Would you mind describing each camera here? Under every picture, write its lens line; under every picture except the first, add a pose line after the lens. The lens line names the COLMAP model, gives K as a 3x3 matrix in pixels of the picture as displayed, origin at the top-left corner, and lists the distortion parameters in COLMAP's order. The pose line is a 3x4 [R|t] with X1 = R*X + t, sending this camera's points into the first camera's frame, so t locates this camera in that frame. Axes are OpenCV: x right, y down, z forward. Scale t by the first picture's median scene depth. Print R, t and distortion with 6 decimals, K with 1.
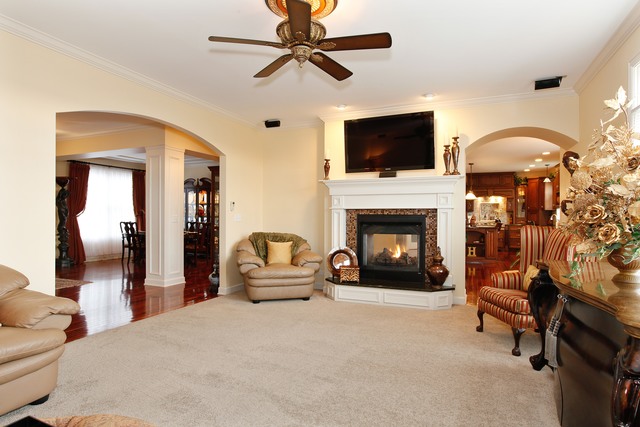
lens RADIAL K [[359.1, 0, 320.6], [0, 359.1, 215.9], [0, 0, 1]] dist [-0.035046, -0.000643]
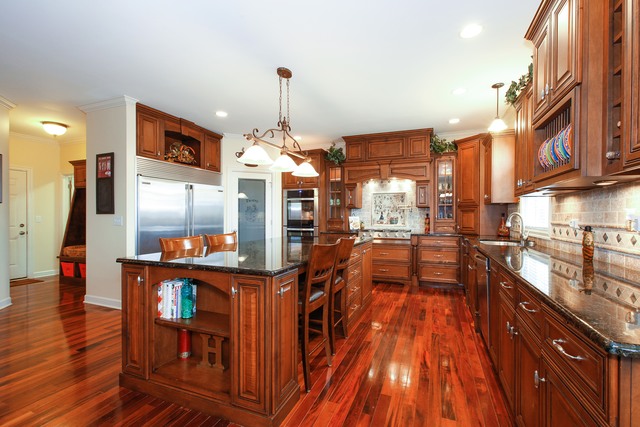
lens RADIAL K [[290.7, 0, 318.4], [0, 290.7, 215.4], [0, 0, 1]] dist [0.017278, 0.000106]
pose [[0.999862, -0.006645, 0.015253, 0.202952], [0.006713, 0.999968, -0.004363, -0.000186], [-0.015224, 0.004465, 0.999874, 0.315292]]
